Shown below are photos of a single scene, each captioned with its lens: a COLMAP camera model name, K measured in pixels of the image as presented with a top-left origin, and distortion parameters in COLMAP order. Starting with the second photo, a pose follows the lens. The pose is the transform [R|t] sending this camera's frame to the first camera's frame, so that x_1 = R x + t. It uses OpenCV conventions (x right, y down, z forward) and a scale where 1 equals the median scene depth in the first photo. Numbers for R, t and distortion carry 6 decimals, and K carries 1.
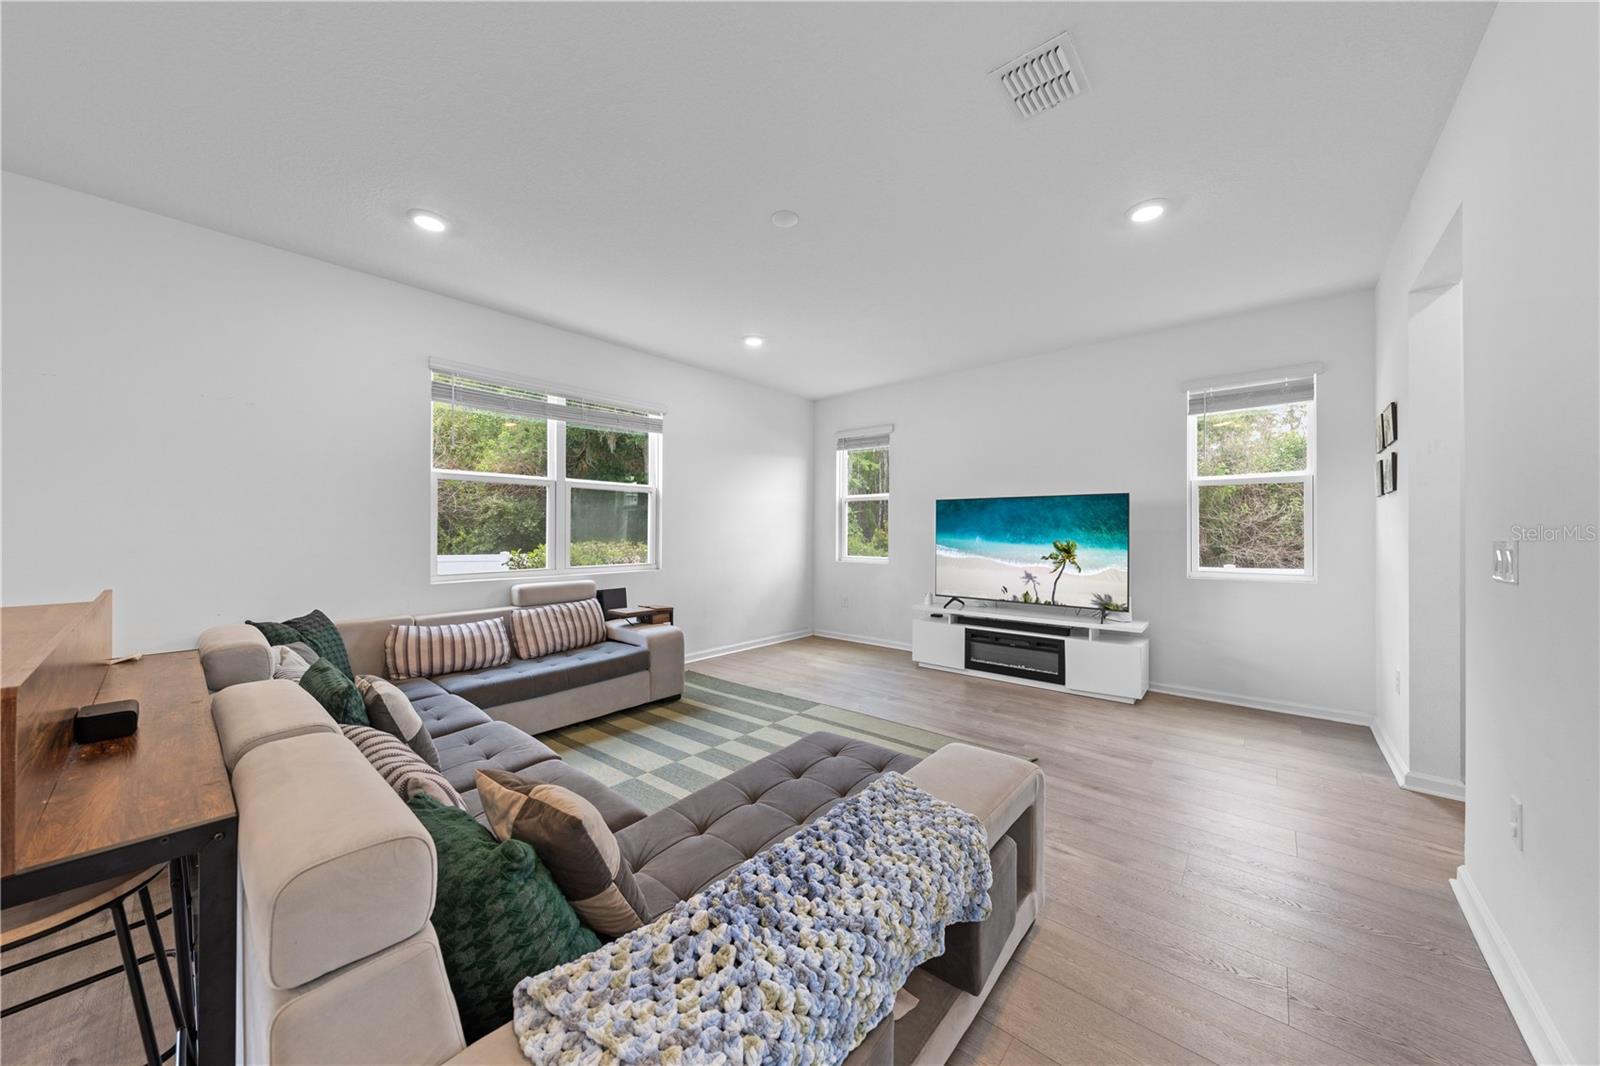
lens RADIAL K [[541.3, 0, 797.2], [0, 541.3, 530.1], [0, 0, 1]] dist [0.002325, 0.000020]
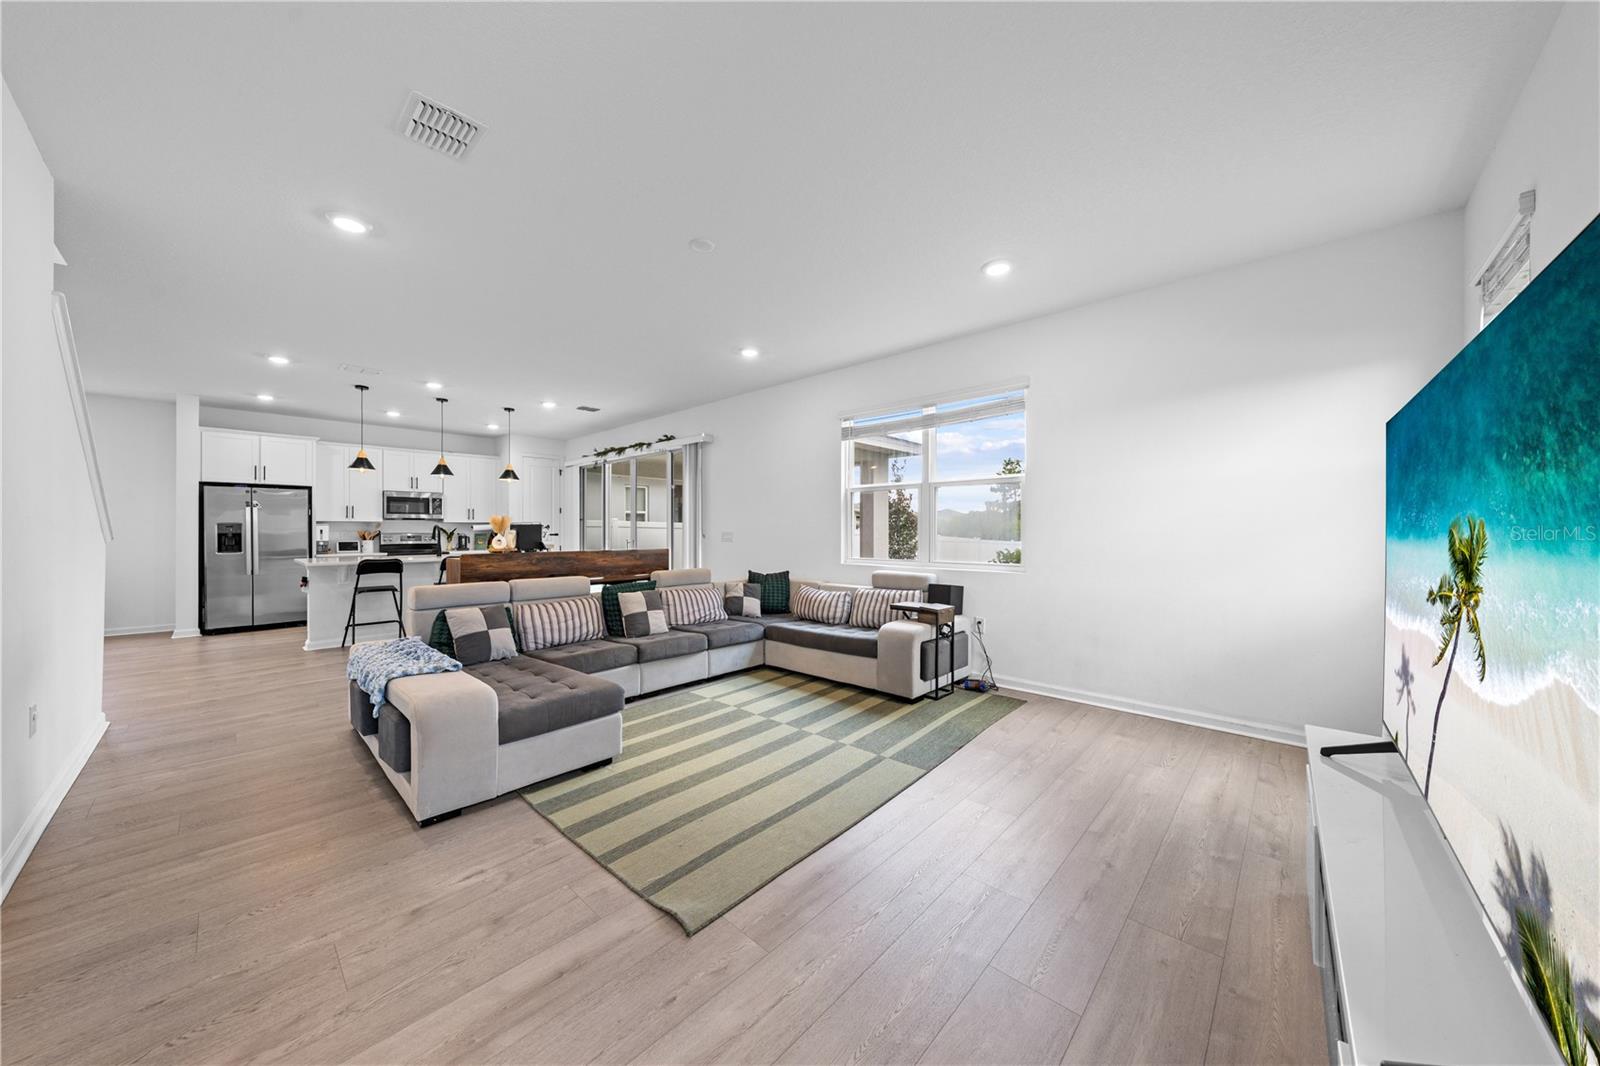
lens RADIAL K [[541.3, 0, 808.0], [0, 541.3, 530.2], [0, 0, 1]] dist [0.002325, 0.000020]
pose [[-0.027173, -0.003275, -0.999625, 0.829616], [0.005021, 0.999982, -0.003412, 0.011179], [0.999618, -0.005112, -0.027156, 0.952841]]
